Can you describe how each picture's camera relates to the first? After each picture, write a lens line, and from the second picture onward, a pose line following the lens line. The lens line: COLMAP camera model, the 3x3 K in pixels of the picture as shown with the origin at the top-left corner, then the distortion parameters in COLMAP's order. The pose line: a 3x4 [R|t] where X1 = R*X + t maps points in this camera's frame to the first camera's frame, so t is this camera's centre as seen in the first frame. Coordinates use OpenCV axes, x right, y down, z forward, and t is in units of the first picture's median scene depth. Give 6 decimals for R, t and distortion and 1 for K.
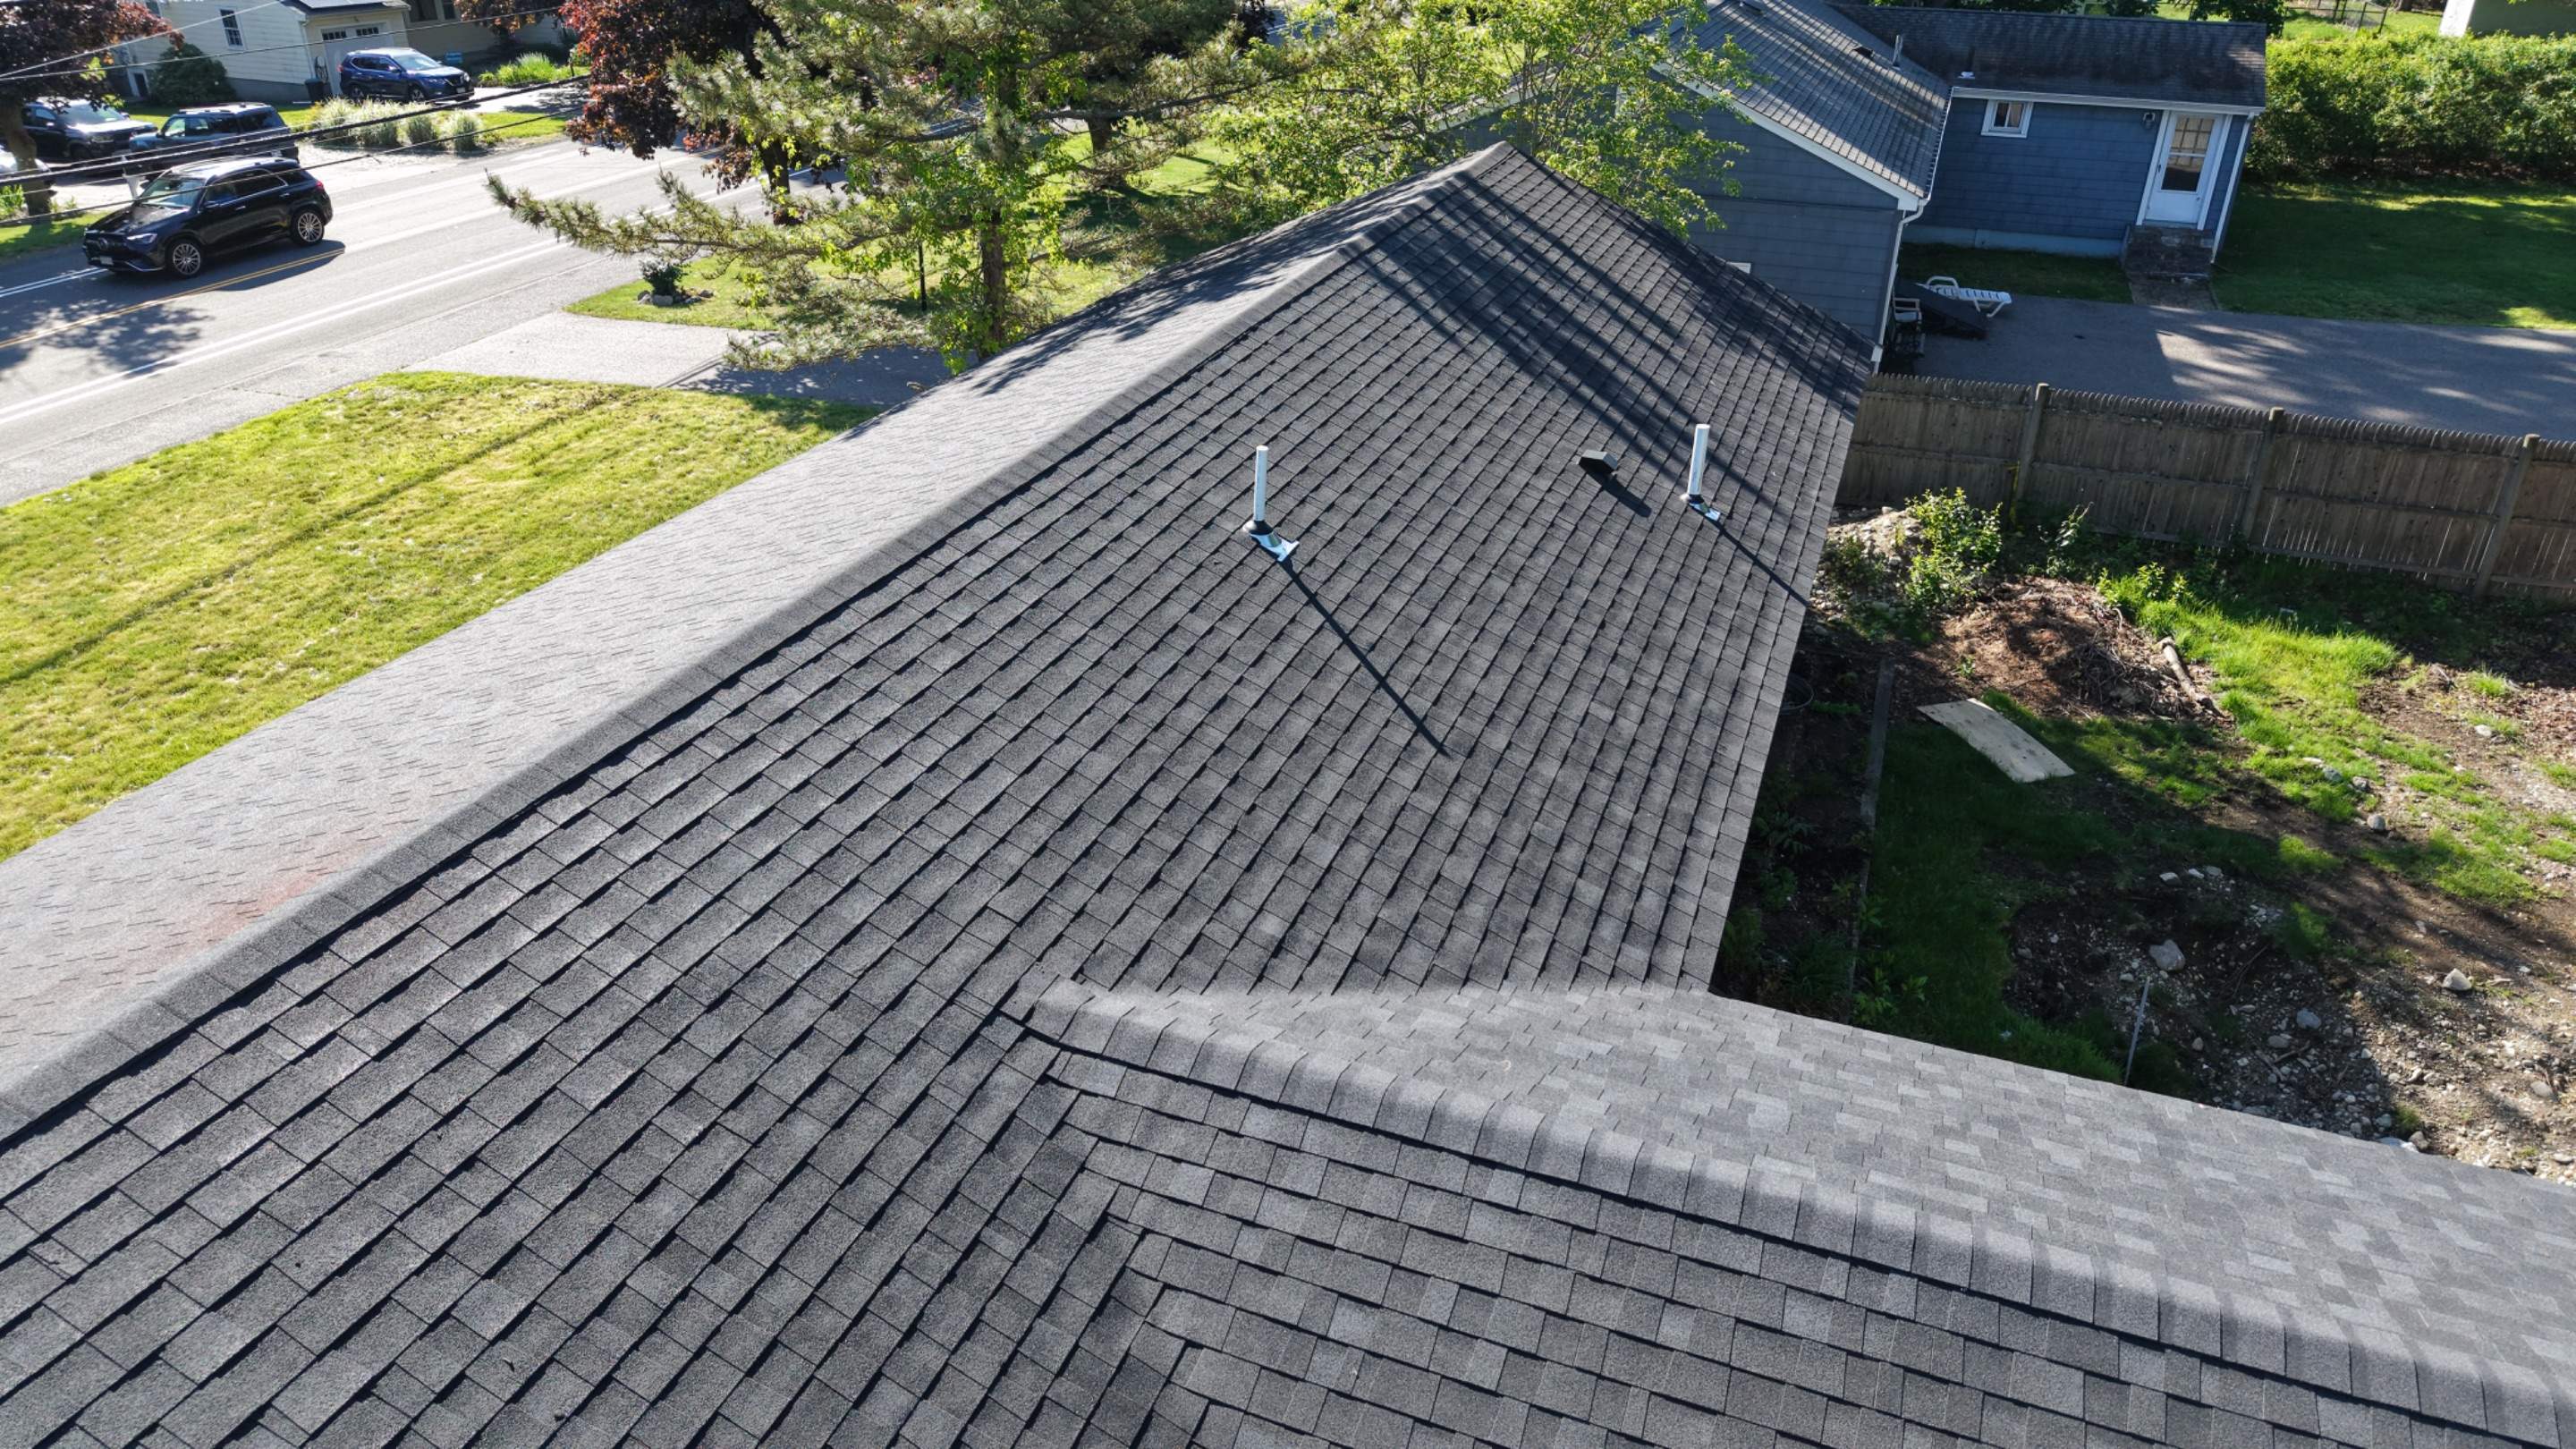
lens RADIAL K [[1702.0, 0, 1277.7], [0, 1702.0, 729.4], [0, 0, 1]] dist [0.036447, -0.050194]
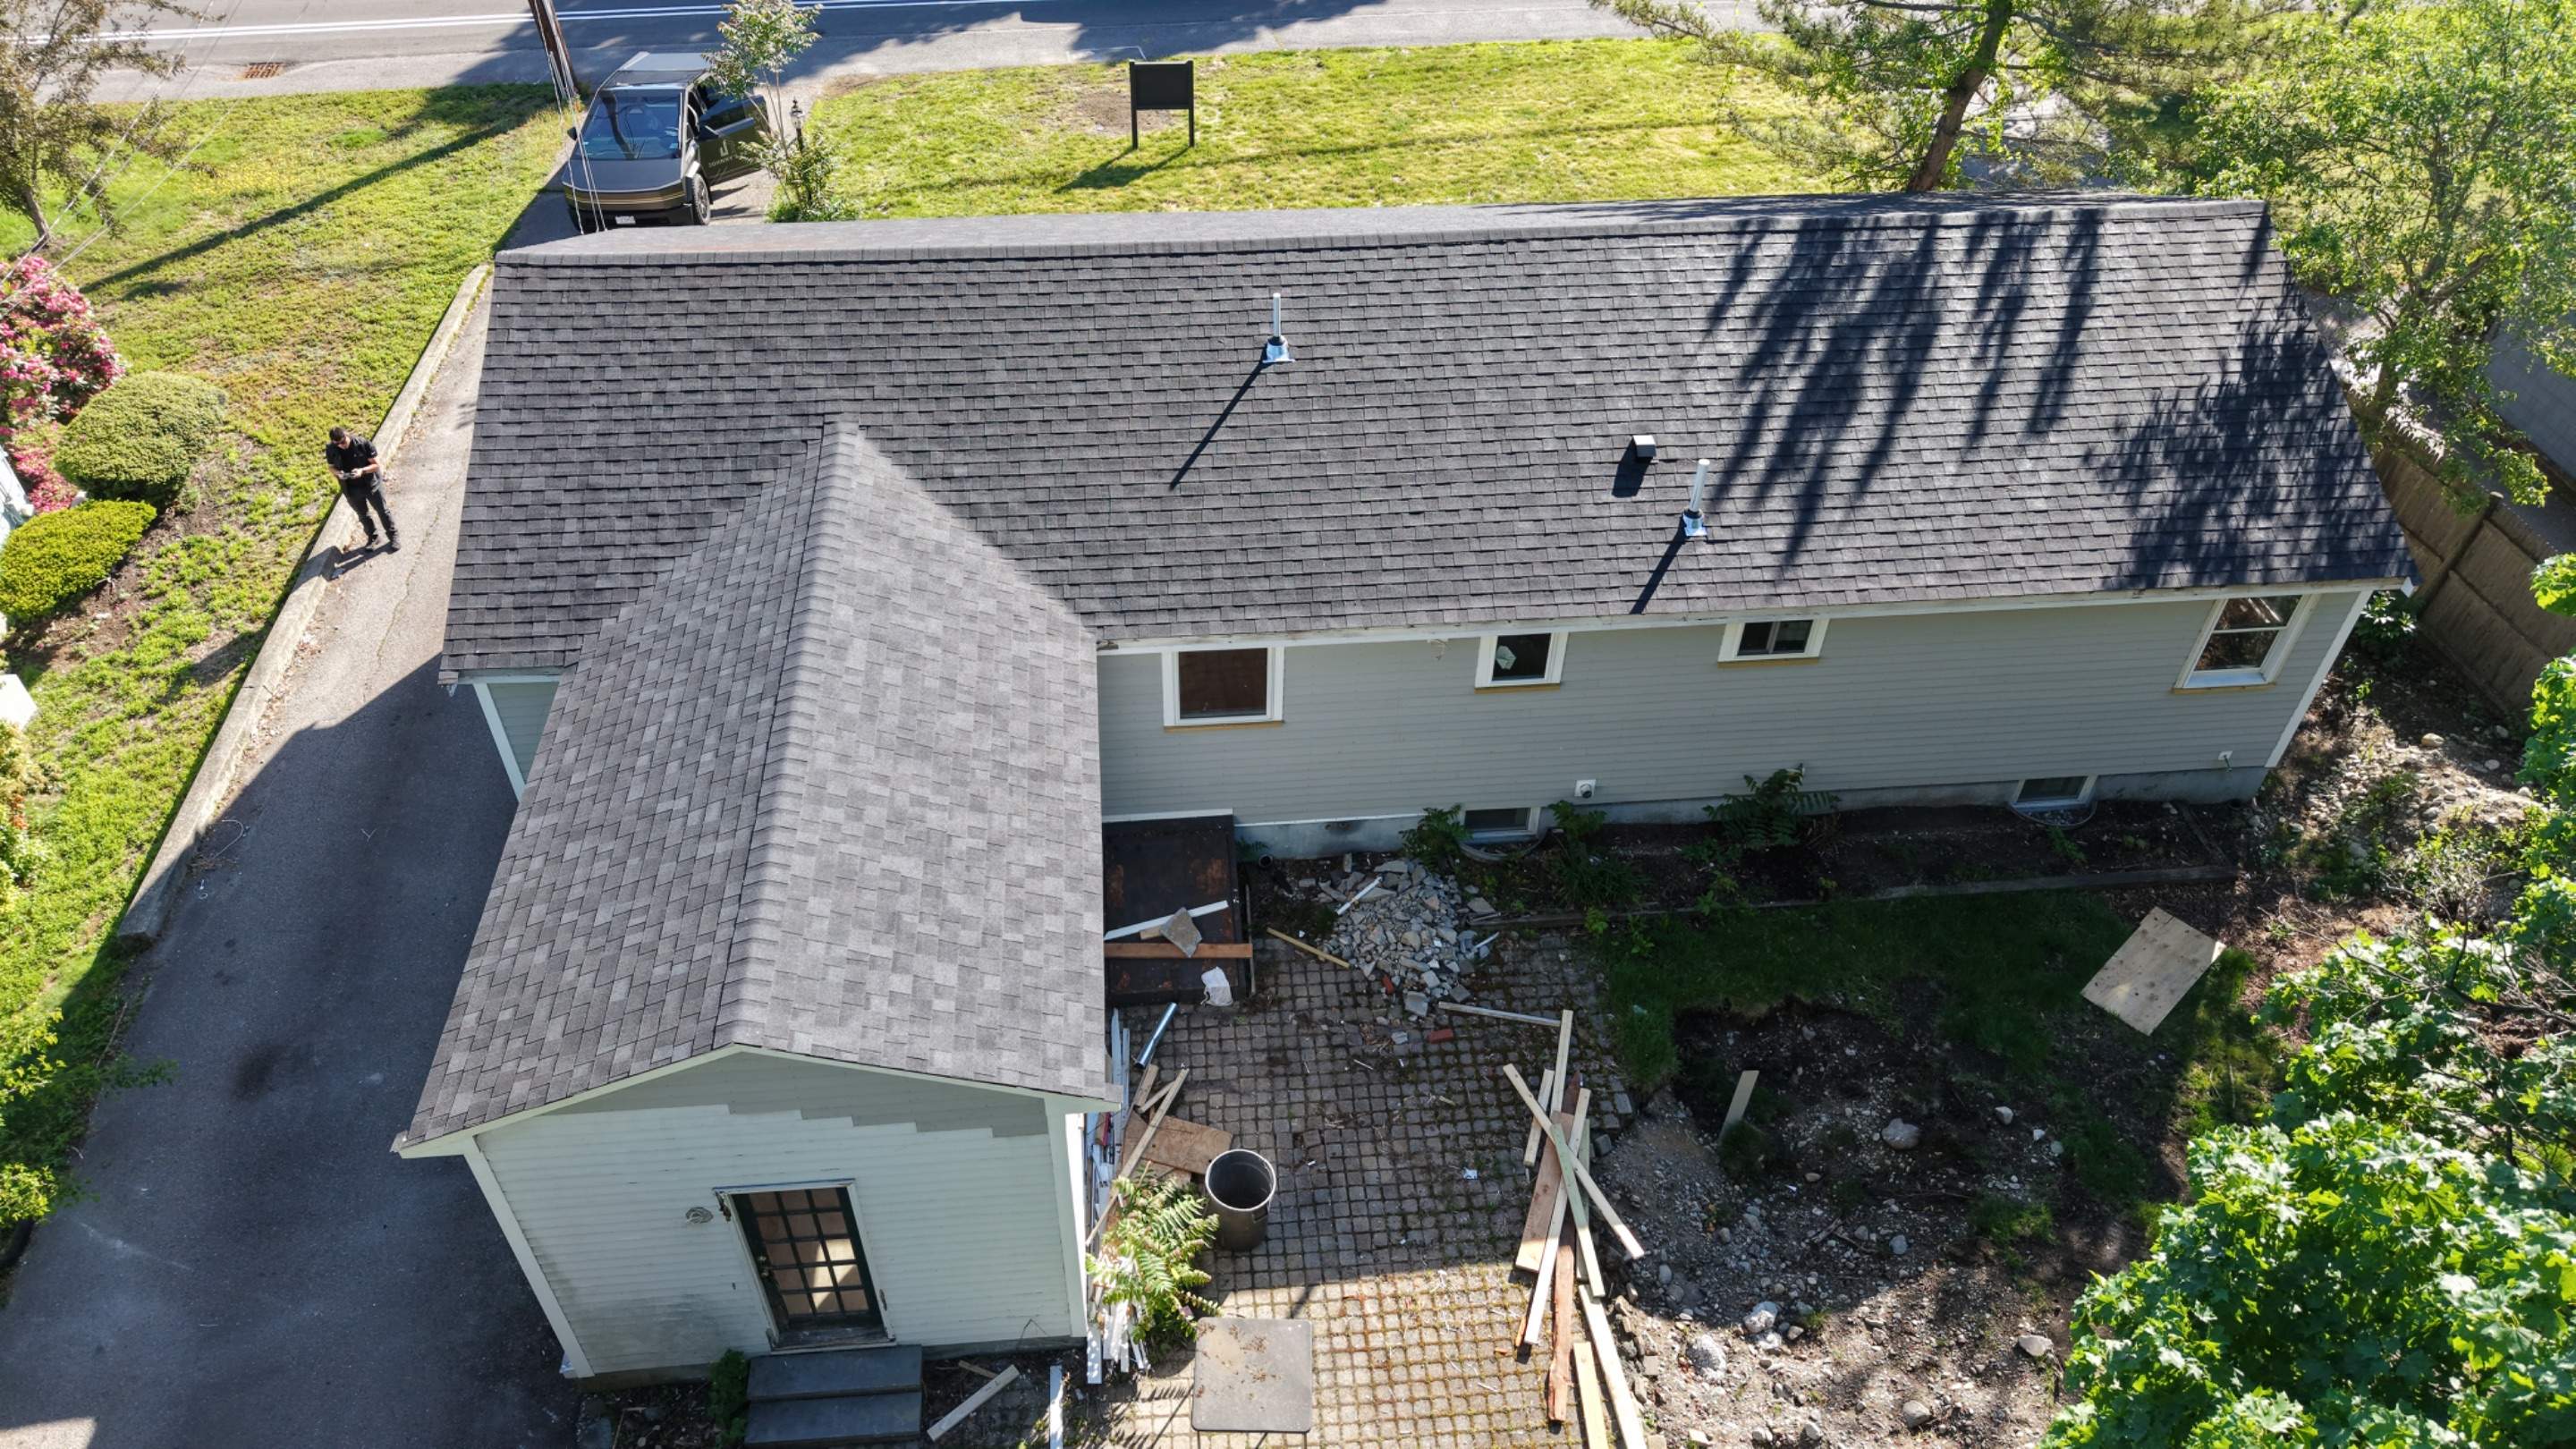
lens RADIAL K [[1725.5, 0, 1284.4], [0, 1725.5, 714.5], [0, 0, 1]] dist [-0.000514, -0.003972]
pose [[0.444223, 0.590653, -0.673643, 0.780438], [-0.429204, 0.800307, 0.418680, -0.309932], [0.786416, 0.103143, 0.609025, 0.006526]]
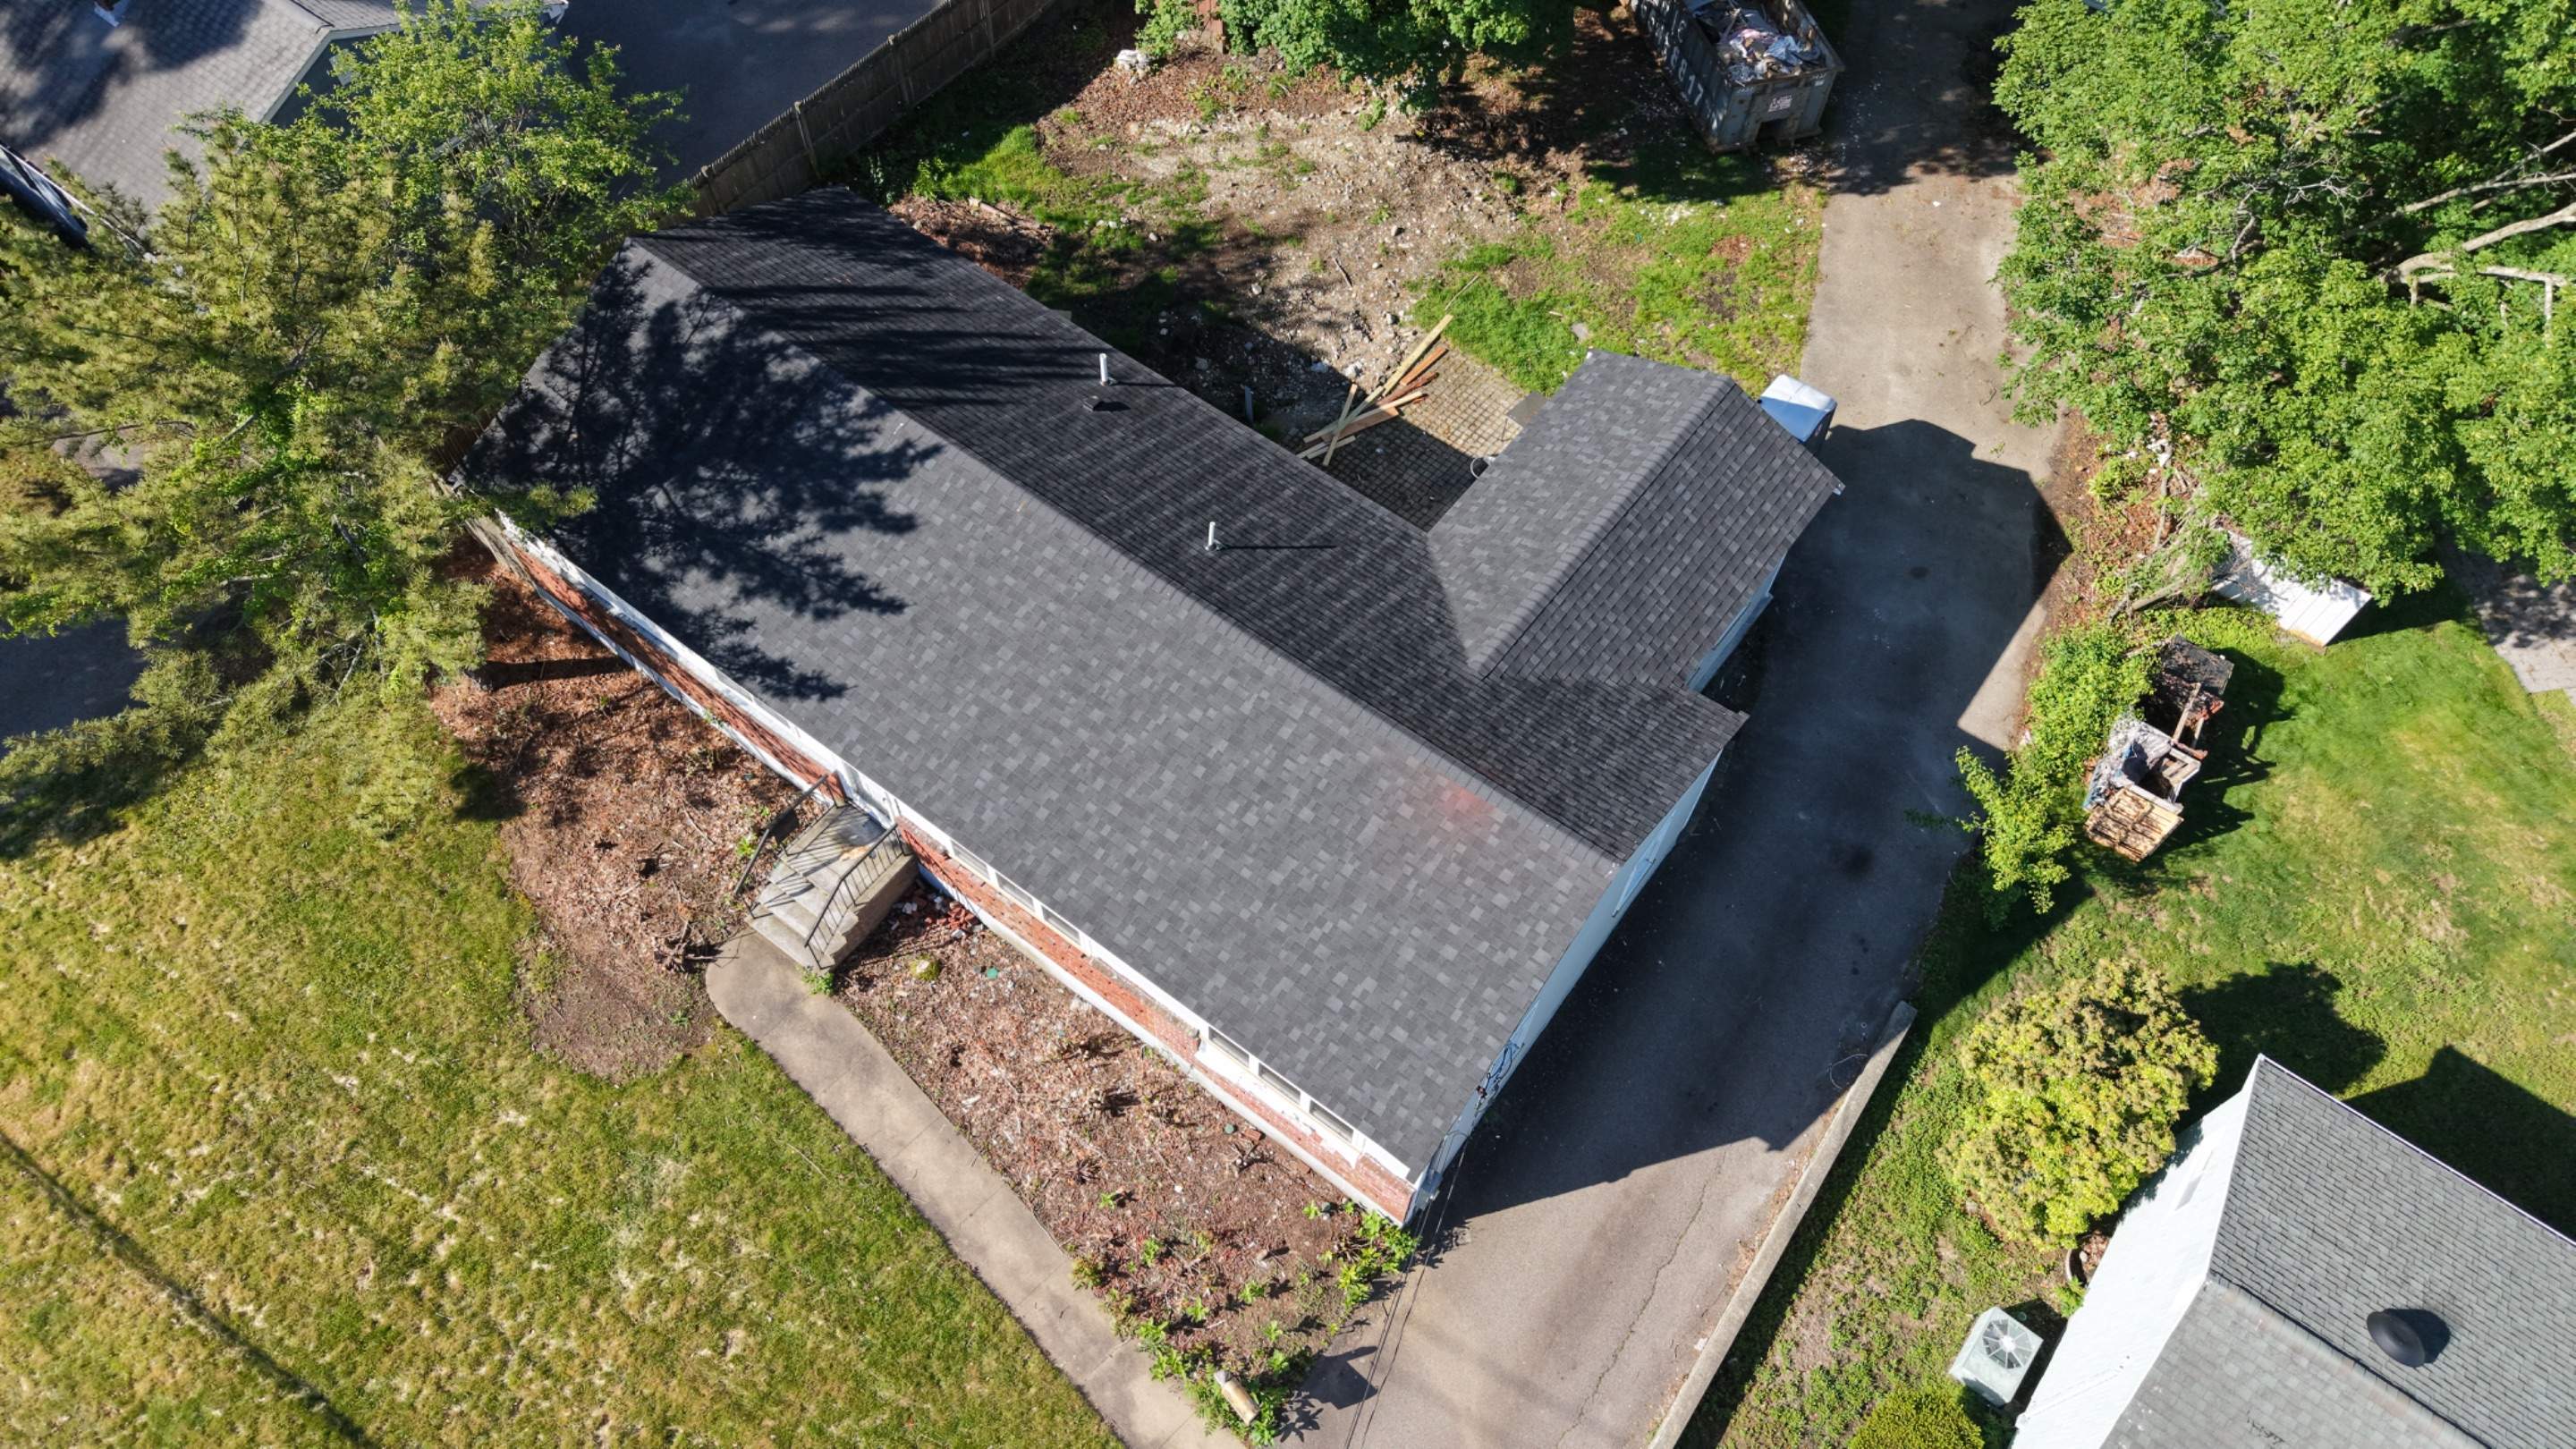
lens RADIAL K [[1703.5, 0, 1268.0], [0, 1703.5, 736.4], [0, 0, 1]] dist [0.005424, 0.001285]
pose [[0.284165, -0.819686, 0.497359, -0.831106], [0.428571, 0.572629, 0.698873, -0.948760], [-0.857658, 0.014559, 0.514015, -0.191361]]
